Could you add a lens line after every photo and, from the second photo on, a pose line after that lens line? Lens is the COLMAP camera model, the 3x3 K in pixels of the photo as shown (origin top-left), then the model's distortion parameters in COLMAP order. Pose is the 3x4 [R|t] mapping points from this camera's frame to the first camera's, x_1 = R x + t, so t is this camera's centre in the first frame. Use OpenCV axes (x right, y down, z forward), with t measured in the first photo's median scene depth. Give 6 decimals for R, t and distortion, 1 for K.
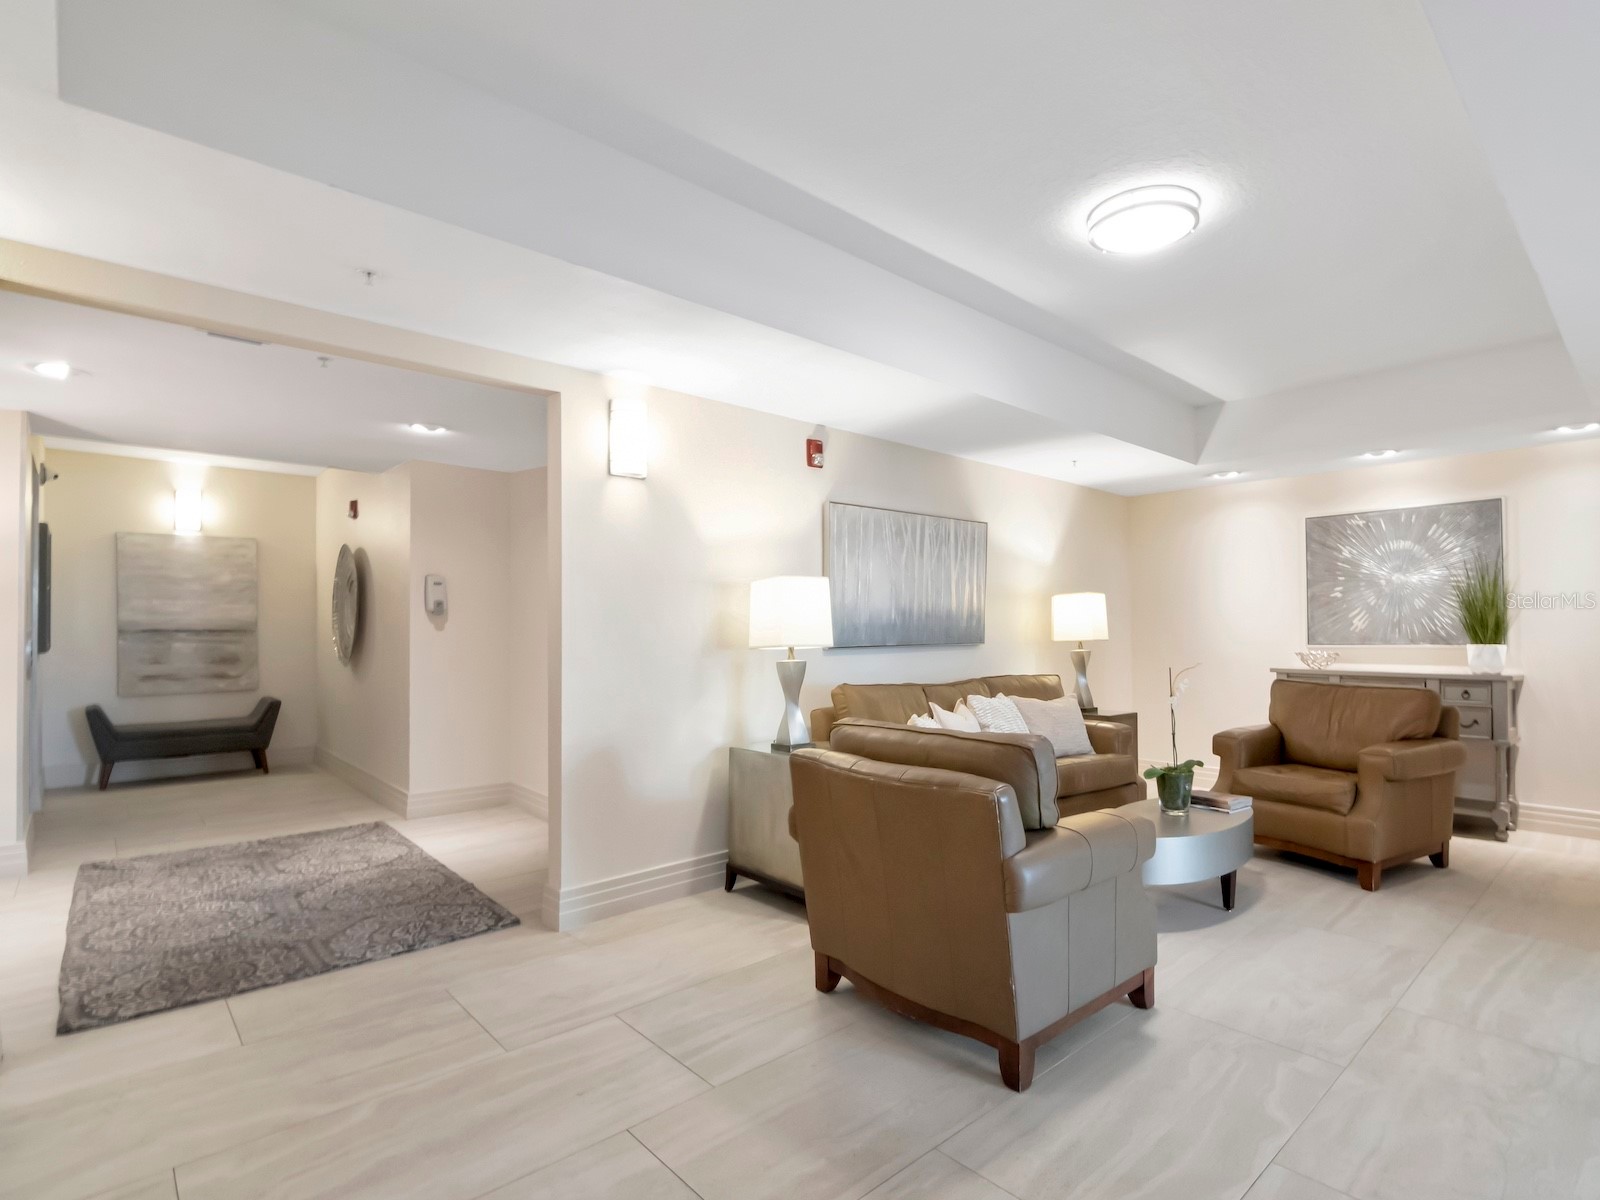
lens RADIAL K [[814.6, 0, 775.5], [0, 814.6, 596.1], [0, 0, 1]] dist [-0.015935, -0.000225]
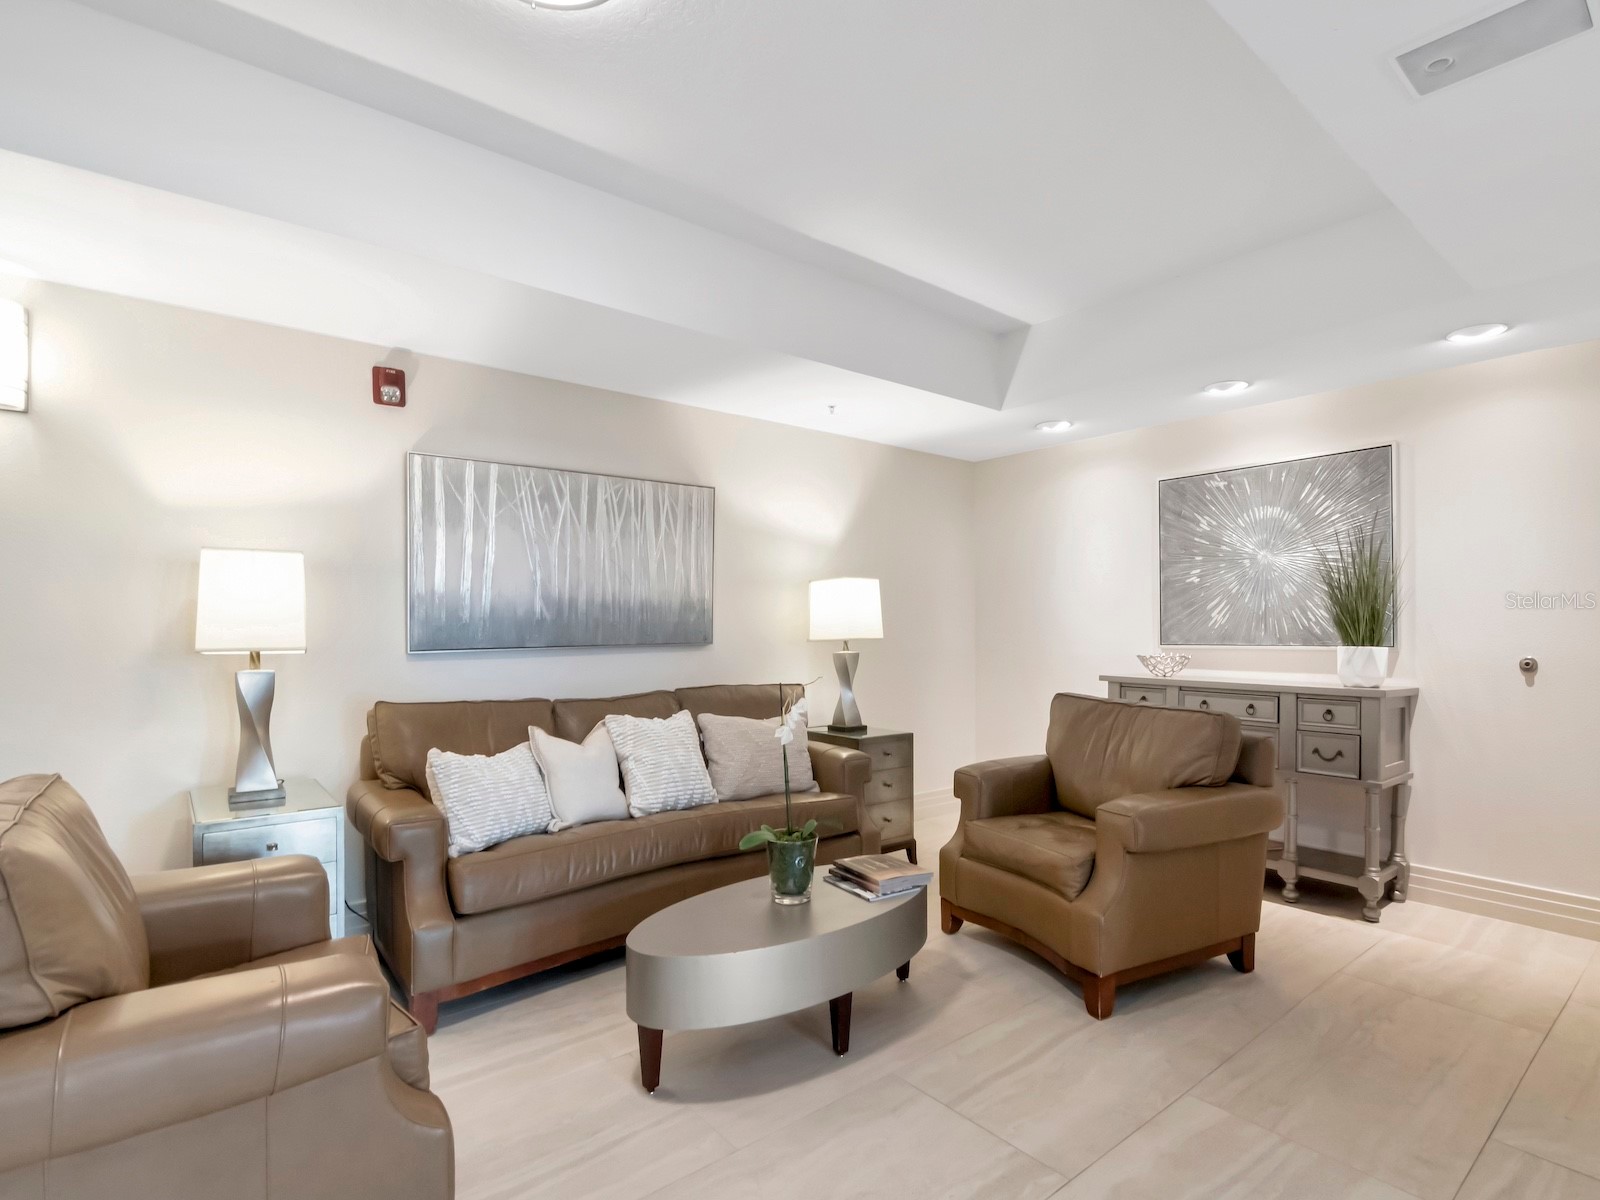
lens RADIAL K [[807.6, 0, 800.0], [0, 807.6, 600.0], [0, 0, 1]] dist [-0.013237, -0.000283]
pose [[0.999157, -0.002046, -0.040998, 0.388890], [0.002488, 0.999939, 0.010737, 0.009338], [0.040974, -0.010830, 0.999102, 0.246404]]
